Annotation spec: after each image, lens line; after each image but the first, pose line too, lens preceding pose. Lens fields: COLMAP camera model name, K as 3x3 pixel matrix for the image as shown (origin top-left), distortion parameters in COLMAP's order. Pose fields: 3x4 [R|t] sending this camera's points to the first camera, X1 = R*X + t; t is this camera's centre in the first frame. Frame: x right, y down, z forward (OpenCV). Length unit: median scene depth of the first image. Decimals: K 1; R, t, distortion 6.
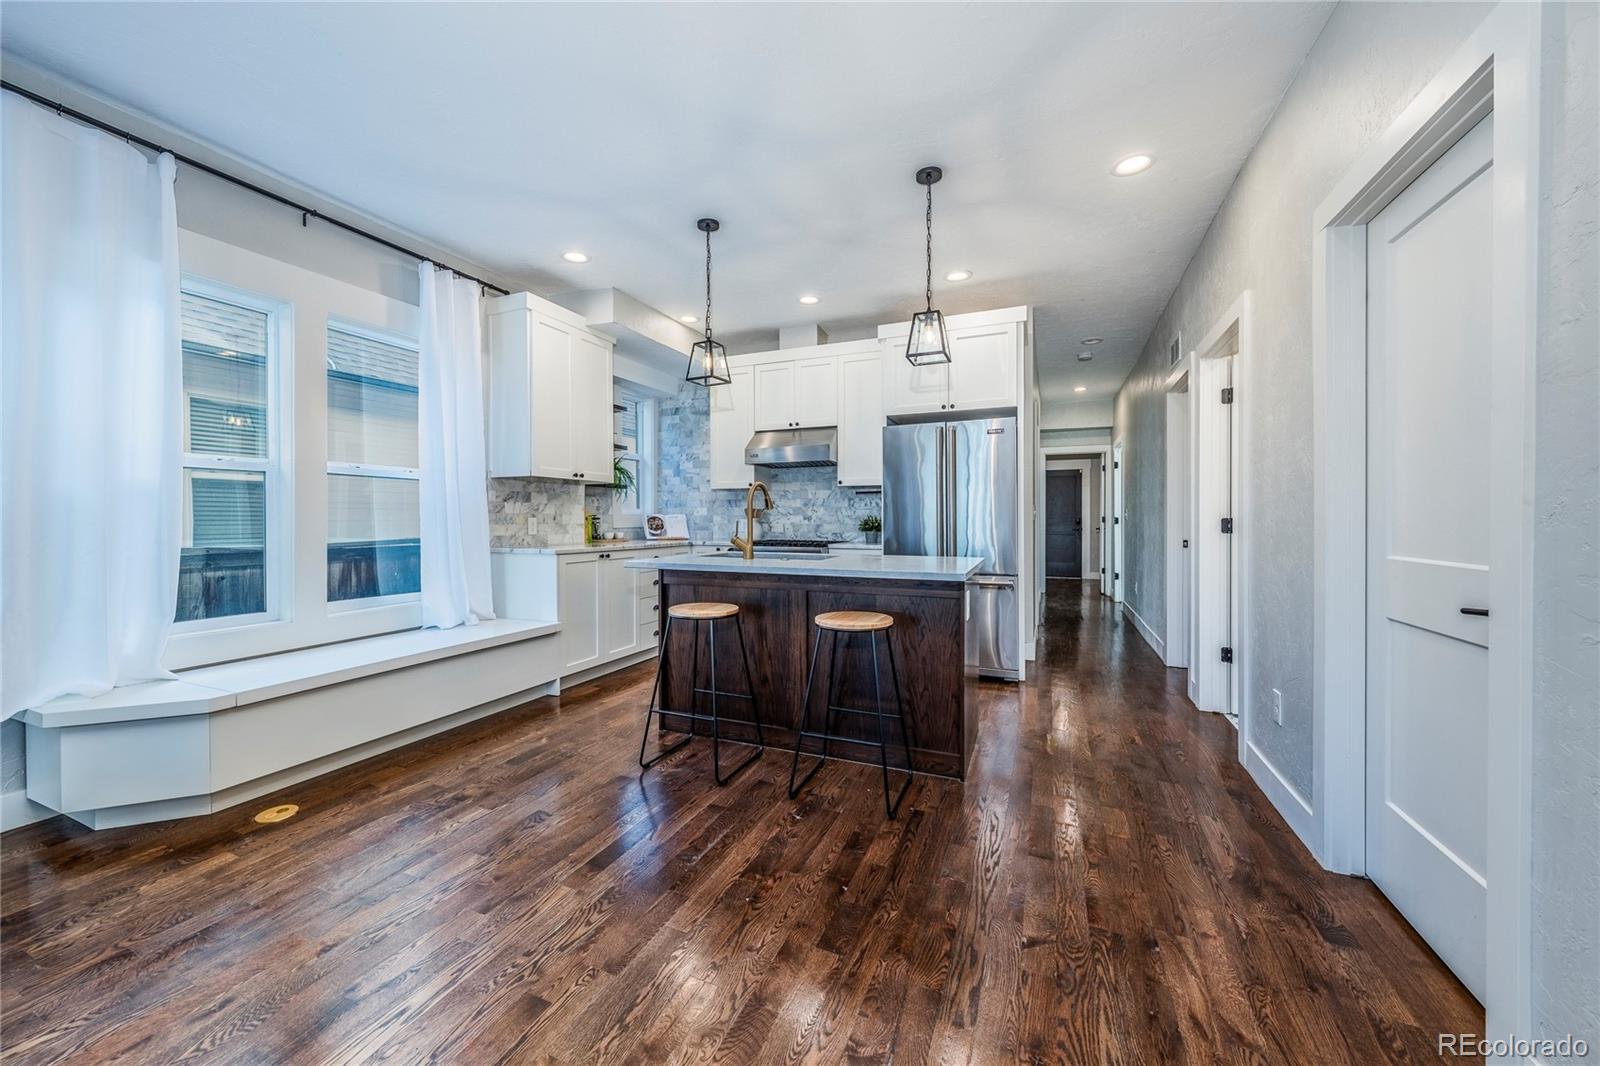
lens RADIAL K [[583.1, 0, 802.4], [0, 583.1, 529.9], [0, 0, 1]] dist [-0.002818, 0.000016]
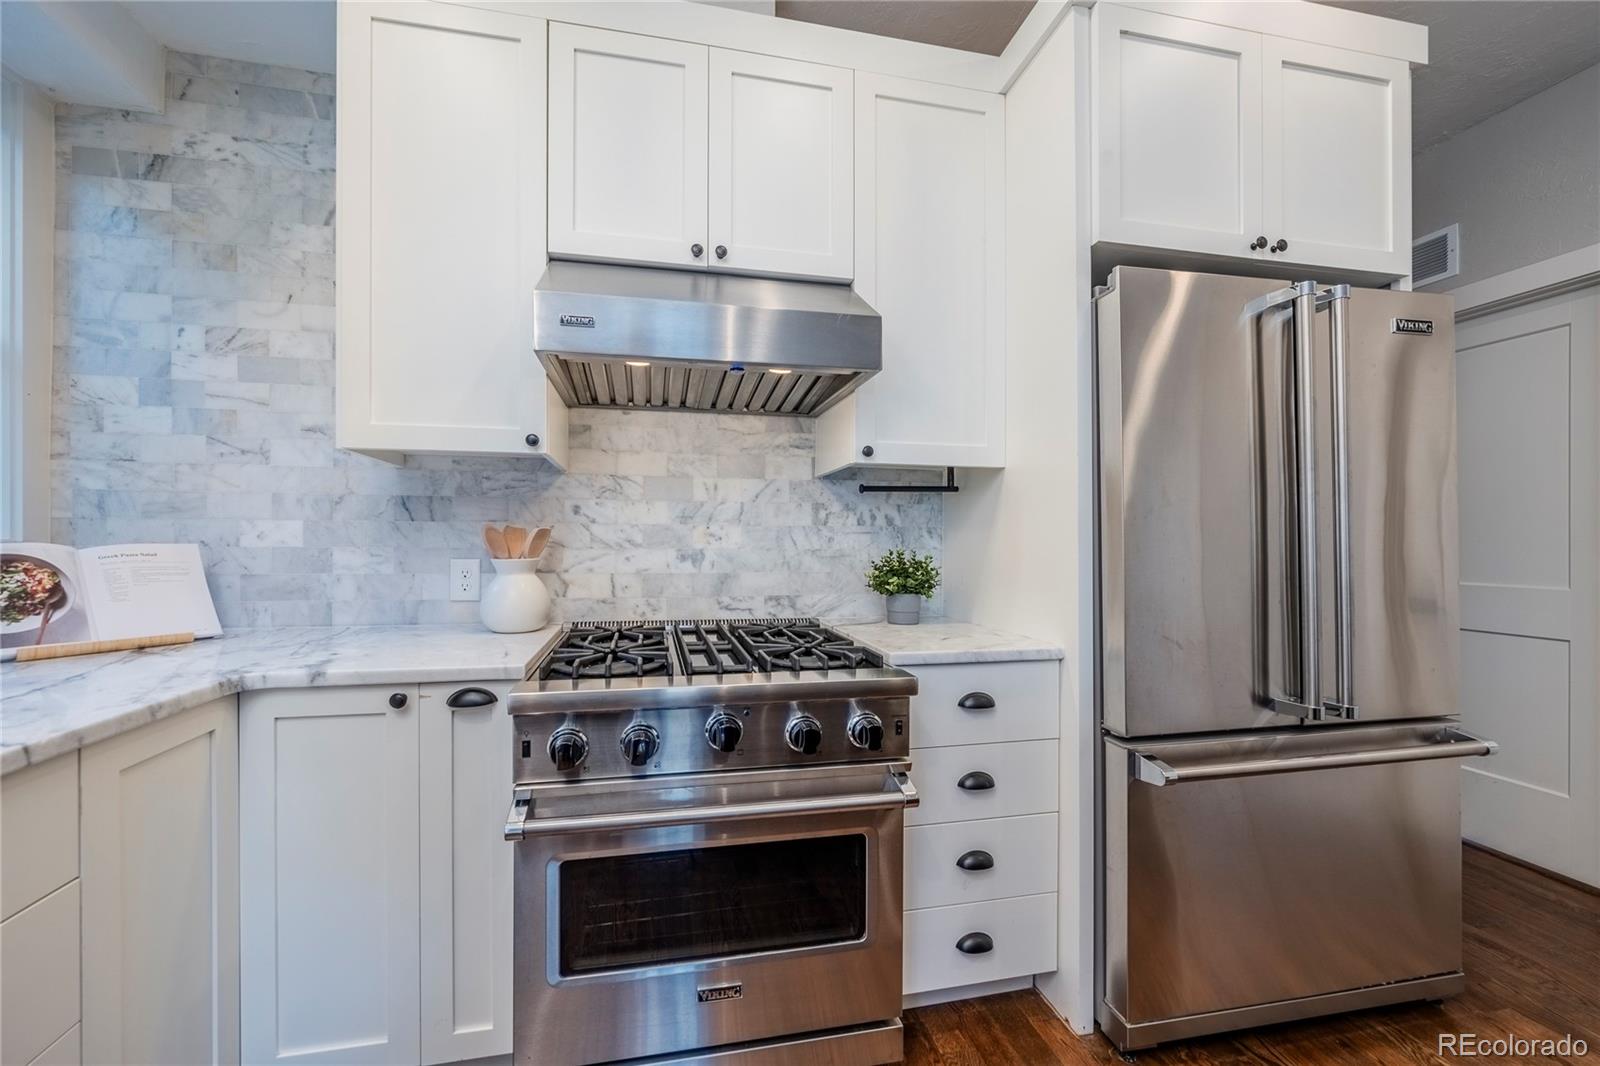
lens RADIAL K [[547.3, 0, 811.3], [0, 547.3, 542.9], [0, 0, 1]] dist [-0.014596, 0.000918]
pose [[0.819442, -0.004299, 0.573146, -0.111671], [0.007823, 0.999963, -0.003685, -0.024817], [-0.573109, 0.007504, 0.819445, 0.638188]]
